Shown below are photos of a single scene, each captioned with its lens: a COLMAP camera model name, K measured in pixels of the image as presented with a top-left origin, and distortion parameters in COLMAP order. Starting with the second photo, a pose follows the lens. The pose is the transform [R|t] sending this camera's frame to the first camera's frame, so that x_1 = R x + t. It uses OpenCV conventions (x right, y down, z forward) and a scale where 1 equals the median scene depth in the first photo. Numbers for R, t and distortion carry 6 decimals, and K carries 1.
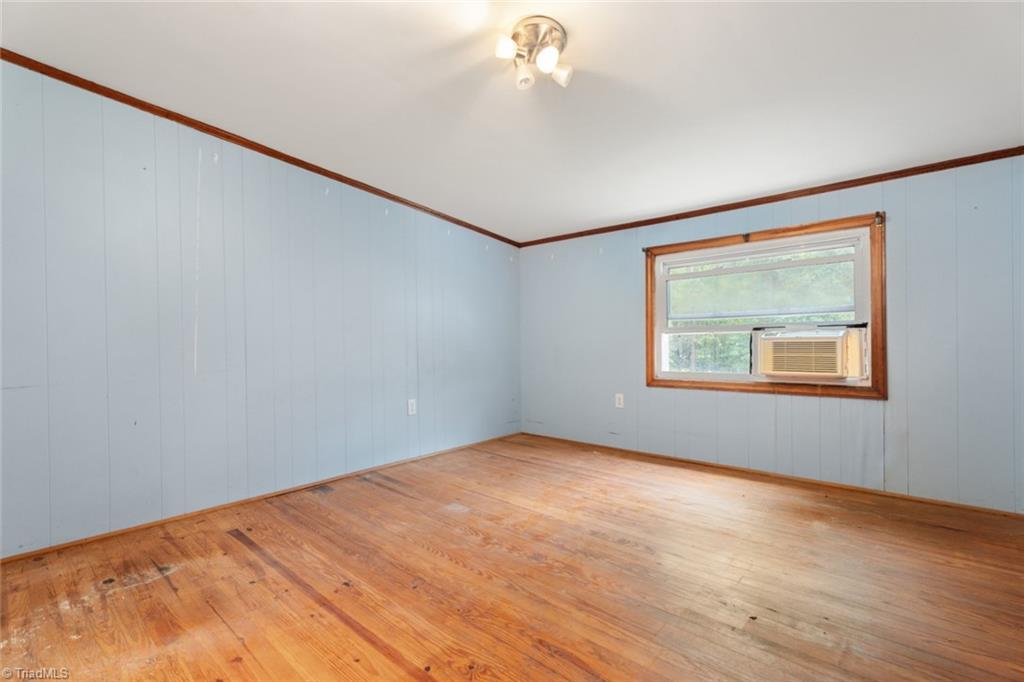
lens RADIAL K [[454.9, 0, 510.9], [0, 454.9, 340.4], [0, 0, 1]] dist [-0.004393, 0.000212]
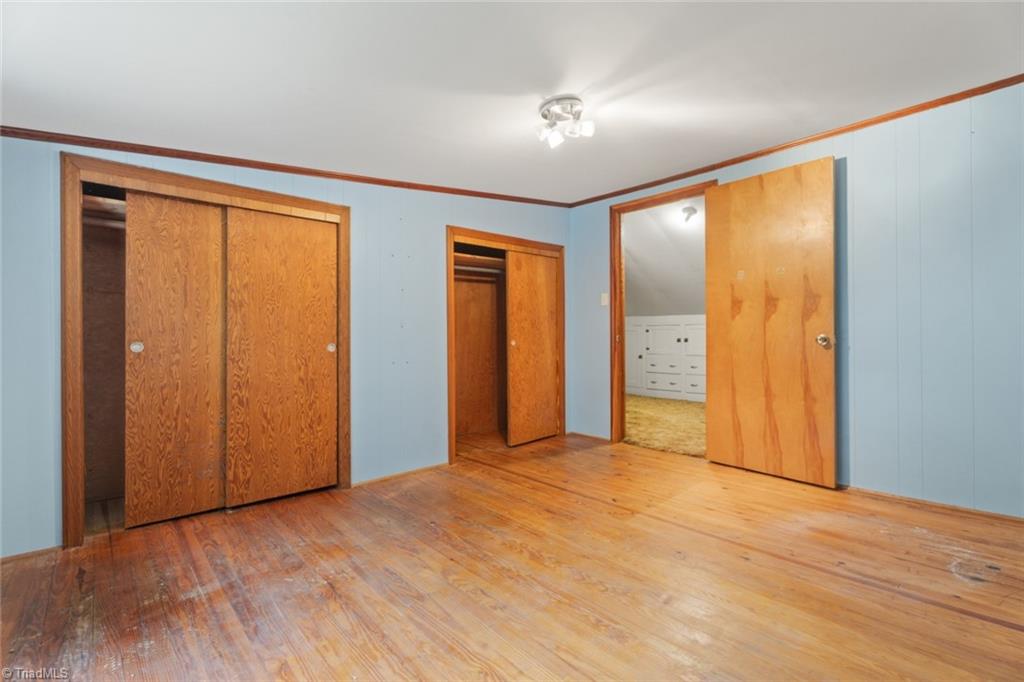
lens RADIAL K [[454.9, 0, 512.7], [0, 454.9, 338.4], [0, 0, 1]] dist [-0.004393, 0.000212]
pose [[-0.995245, 0.023831, 0.094439, 0.086029], [0.024128, 0.999707, 0.002002, -0.014598], [-0.094364, 0.004271, -0.995529, 2.140186]]
